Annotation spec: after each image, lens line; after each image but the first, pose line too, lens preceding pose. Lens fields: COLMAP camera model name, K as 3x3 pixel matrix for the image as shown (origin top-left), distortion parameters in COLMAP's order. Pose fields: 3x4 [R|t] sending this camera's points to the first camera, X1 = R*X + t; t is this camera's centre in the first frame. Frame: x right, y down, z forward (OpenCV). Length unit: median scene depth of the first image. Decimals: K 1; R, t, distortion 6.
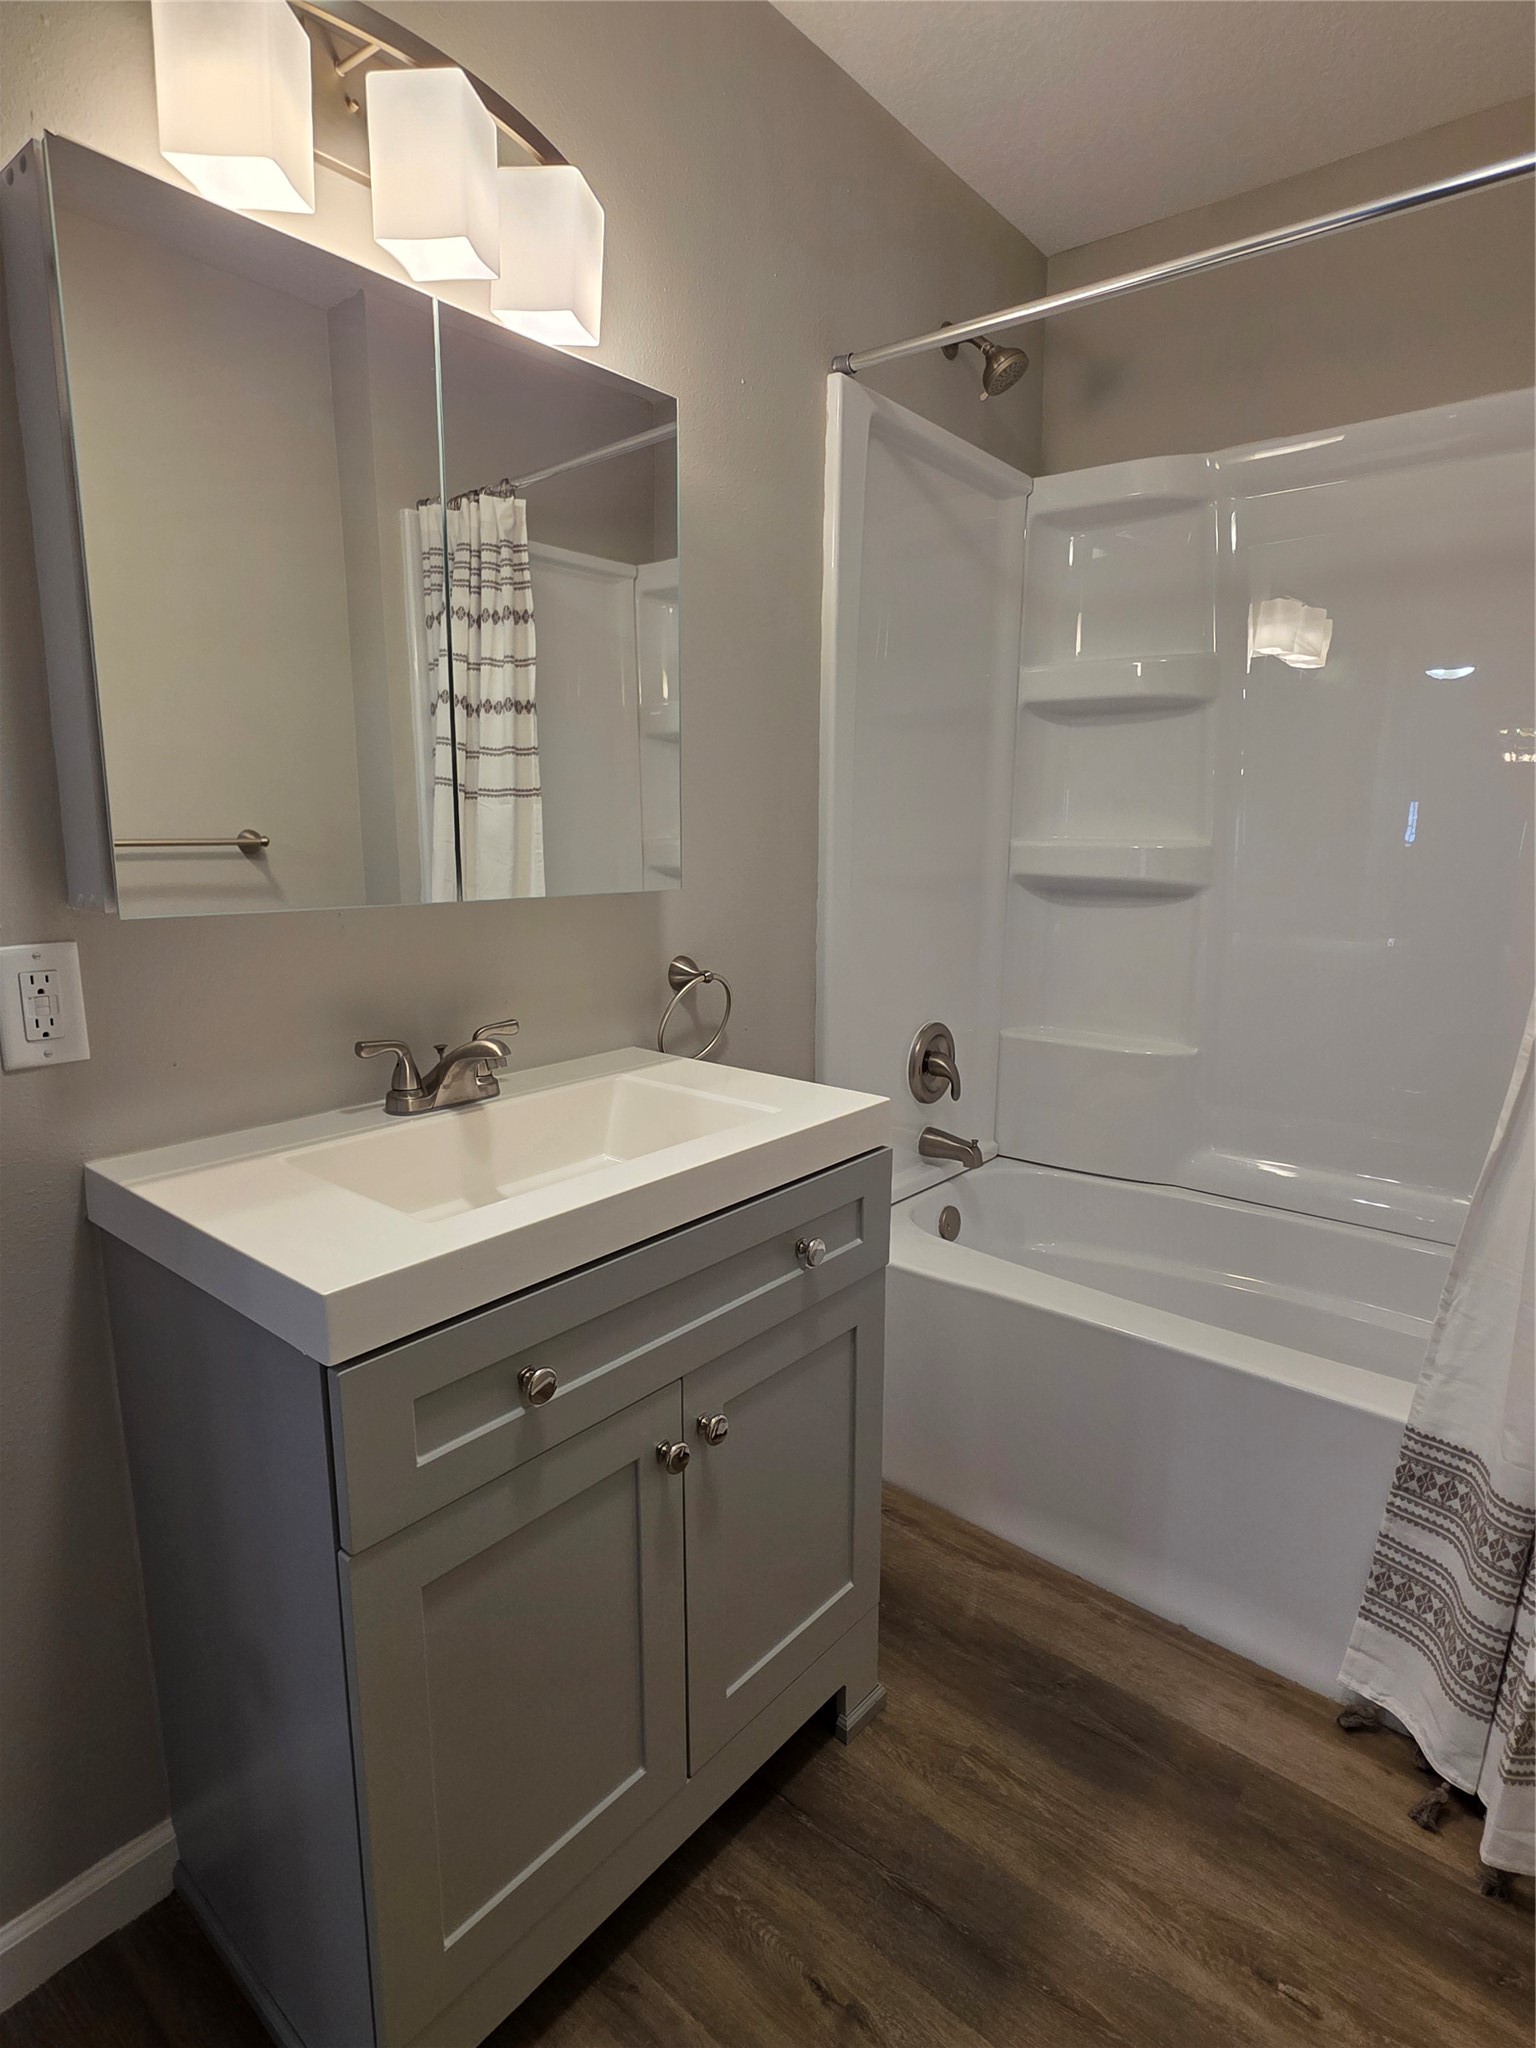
lens RADIAL K [[1110.5, 0, 768.2], [0, 1110.5, 1032.7], [0, 0, 1]] dist [0.000346, 0.000705]
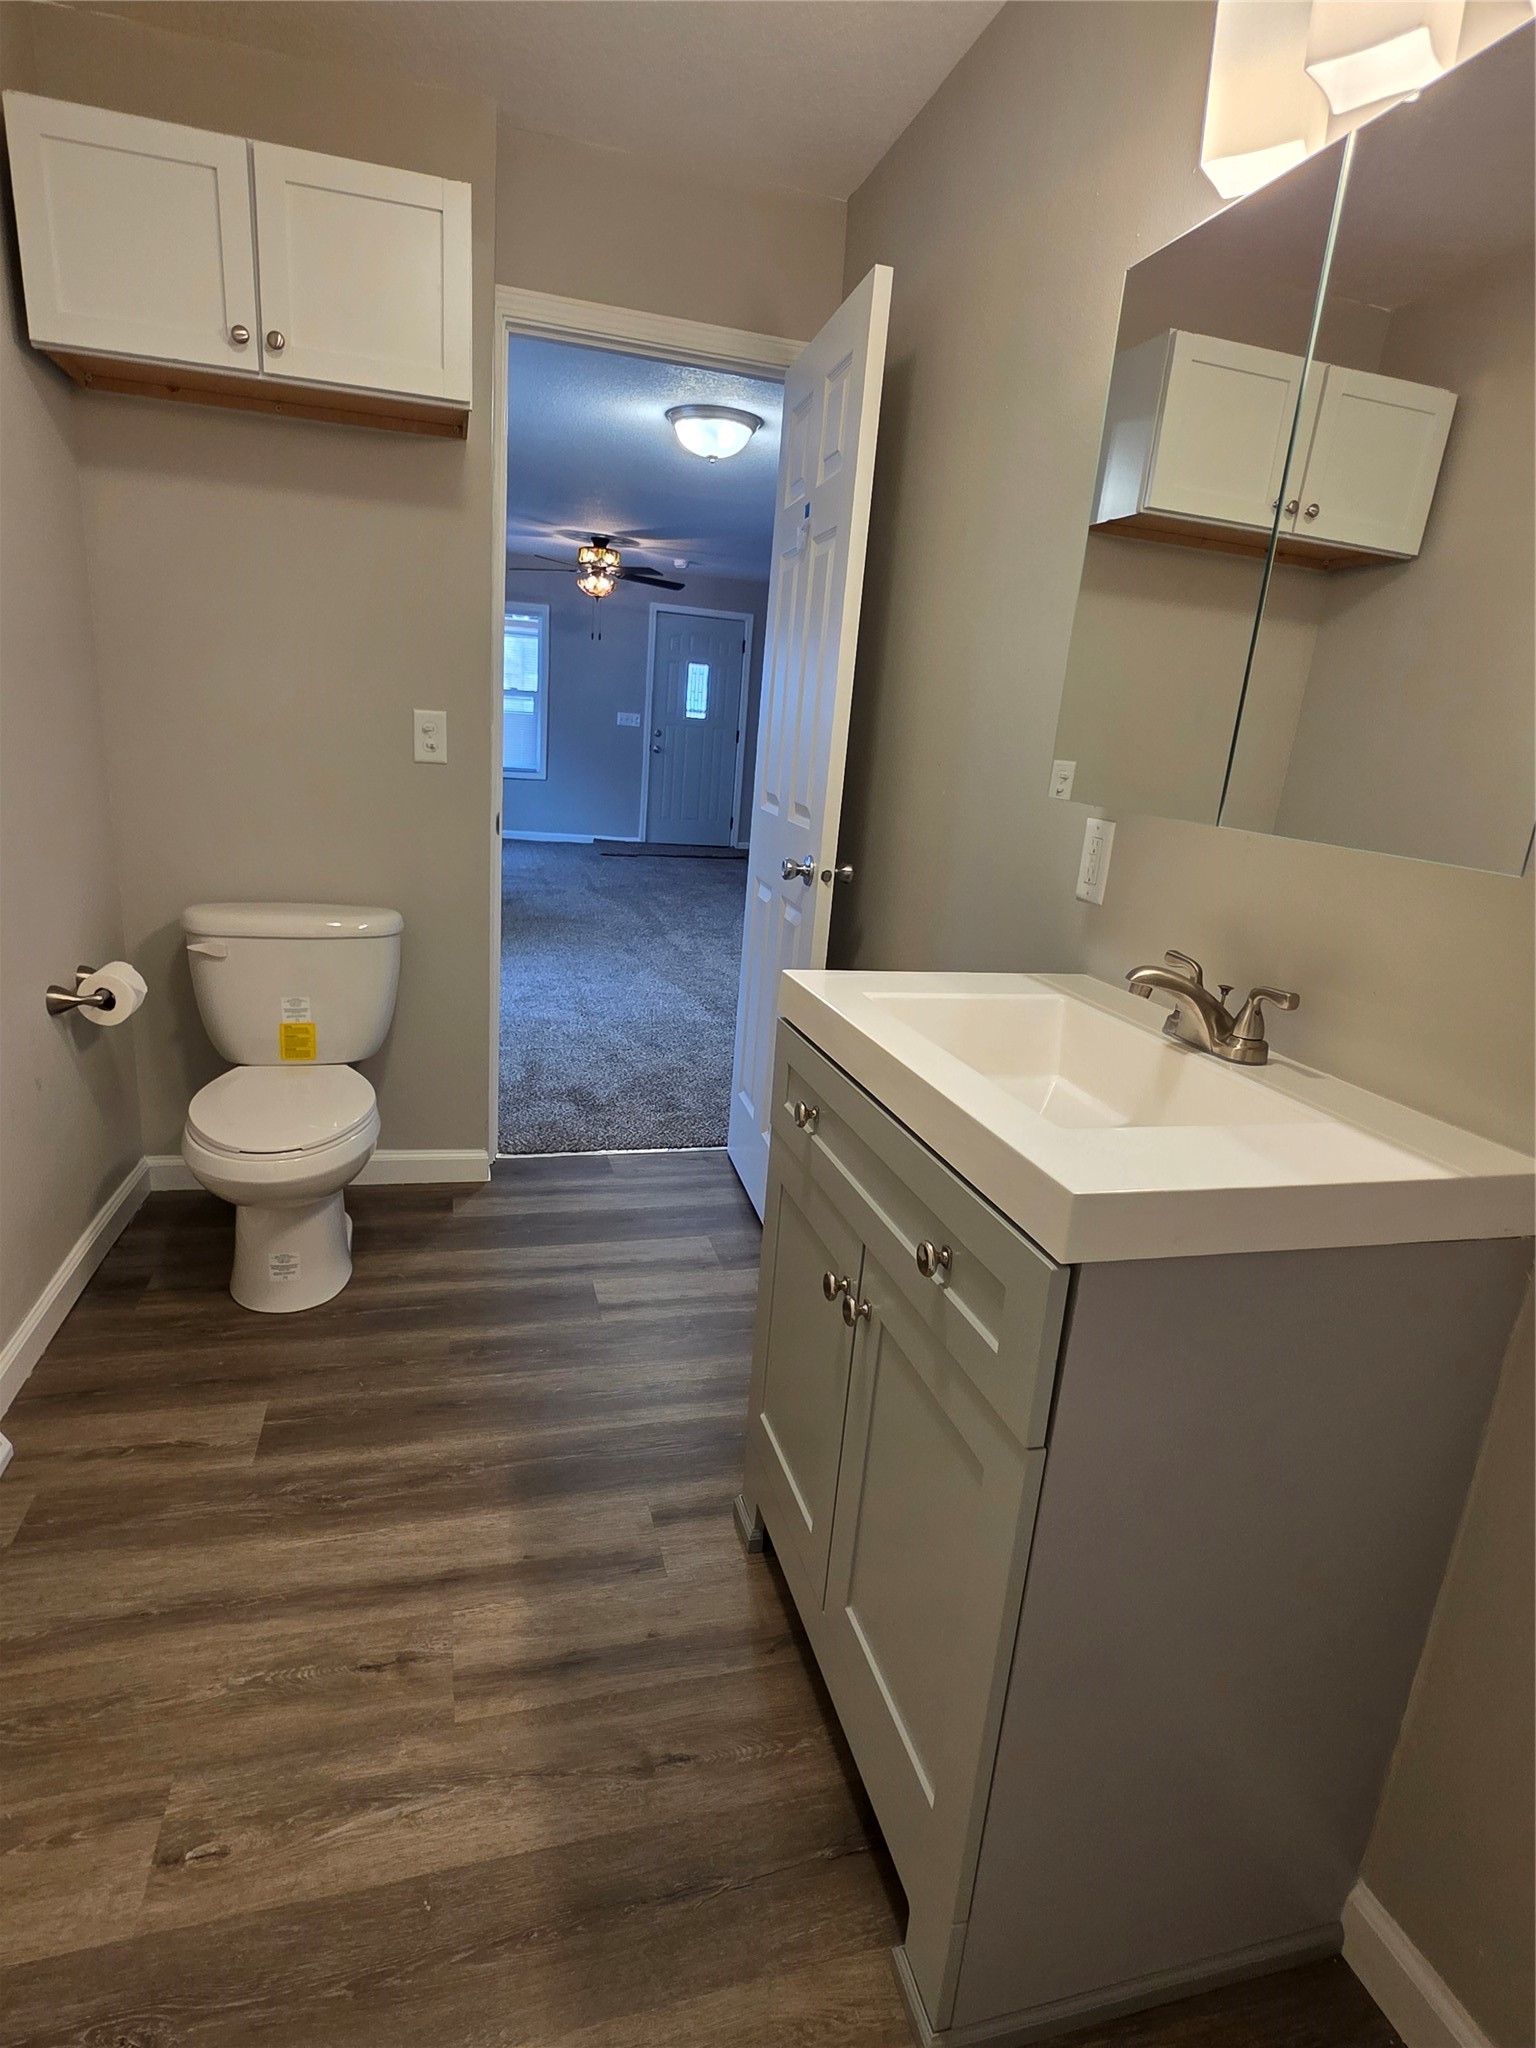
lens RADIAL K [[1069.3, 0, 745.3], [0, 1069.3, 1028.3], [0, 0, 1]] dist [-0.004206, -0.000738]
pose [[-0.571054, 0.168853, -0.803359, 0.626935], [-0.239388, 0.901831, 0.359715, -0.173210], [0.785233, 0.397731, -0.474573, 1.063334]]
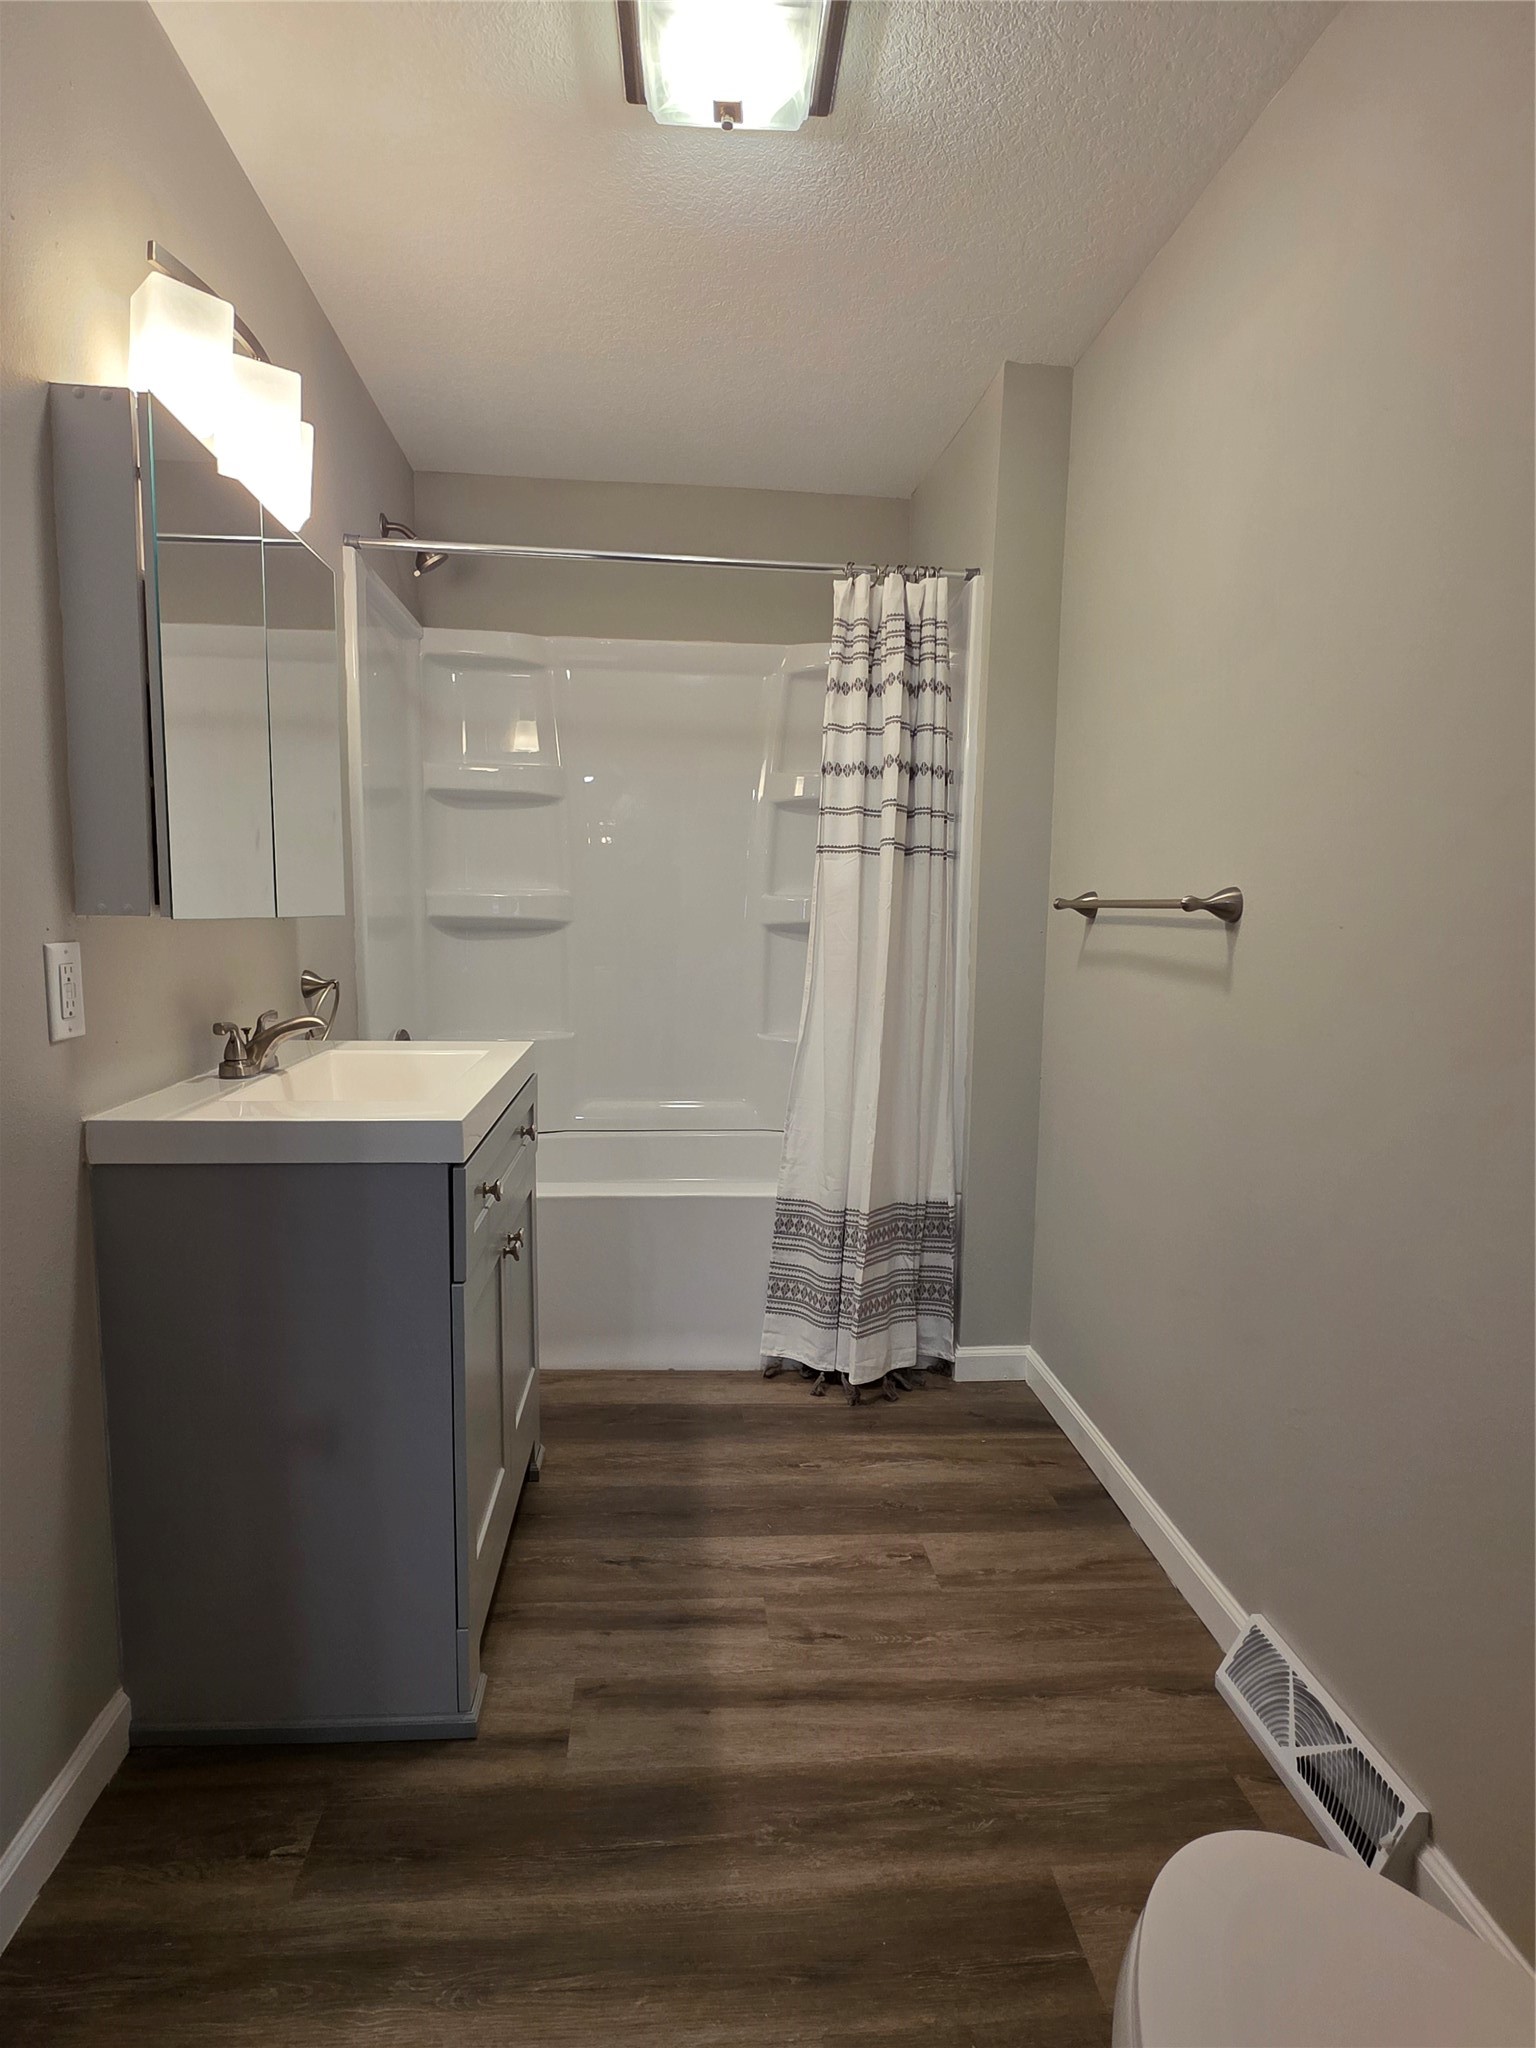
lens RADIAL K [[1110.5, 0, 768.2], [0, 1110.5, 1032.7], [0, 0, 1]] dist [0.000346, 0.000705]
pose [[0.706621, -0.080764, 0.702968, -0.746521], [0.126278, 0.991910, -0.012973, 0.106617], [-0.696233, 0.097937, 0.711104, -0.350622]]
